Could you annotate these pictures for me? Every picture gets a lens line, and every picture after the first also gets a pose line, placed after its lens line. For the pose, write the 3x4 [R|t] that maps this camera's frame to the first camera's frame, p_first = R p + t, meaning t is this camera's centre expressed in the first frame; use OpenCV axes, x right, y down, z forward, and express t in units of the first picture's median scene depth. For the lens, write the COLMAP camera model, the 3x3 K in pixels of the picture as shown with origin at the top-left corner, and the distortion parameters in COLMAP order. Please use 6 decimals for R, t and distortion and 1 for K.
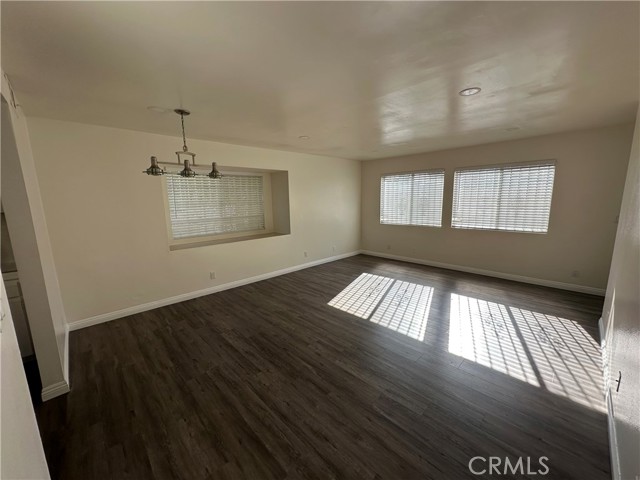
lens RADIAL K [[255.1, 0, 320.0], [0, 255.1, 240.0], [0, 0, 1]] dist [-0.000552, 0.000066]
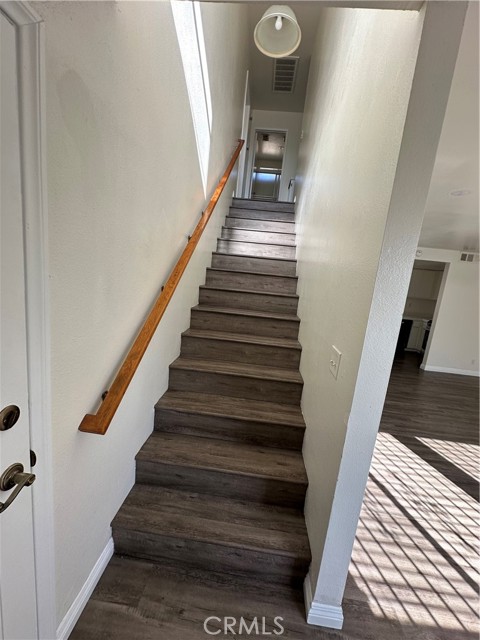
lens RADIAL K [[255.1, 0, 240.0], [0, 255.1, 320.0], [0, 0, 1]] dist [-0.000552, 0.000066]
pose [[-0.753183, 0.051066, -0.655826, 1.223552], [-0.195421, 0.934601, 0.297205, -0.160829], [0.628113, 0.352012, -0.693946, 0.860591]]
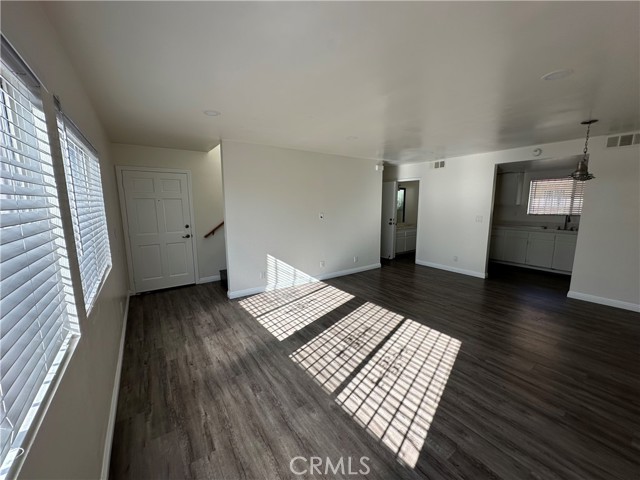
lens RADIAL K [[255.1, 0, 320.0], [0, 255.1, 240.0], [0, 0, 1]] dist [-0.000552, 0.000066]
pose [[-0.986381, 0.003290, 0.164442, 0.336274], [0.053827, 0.951200, 0.303845, -0.304018], [-0.155418, 0.308558, -0.938423, 1.793132]]
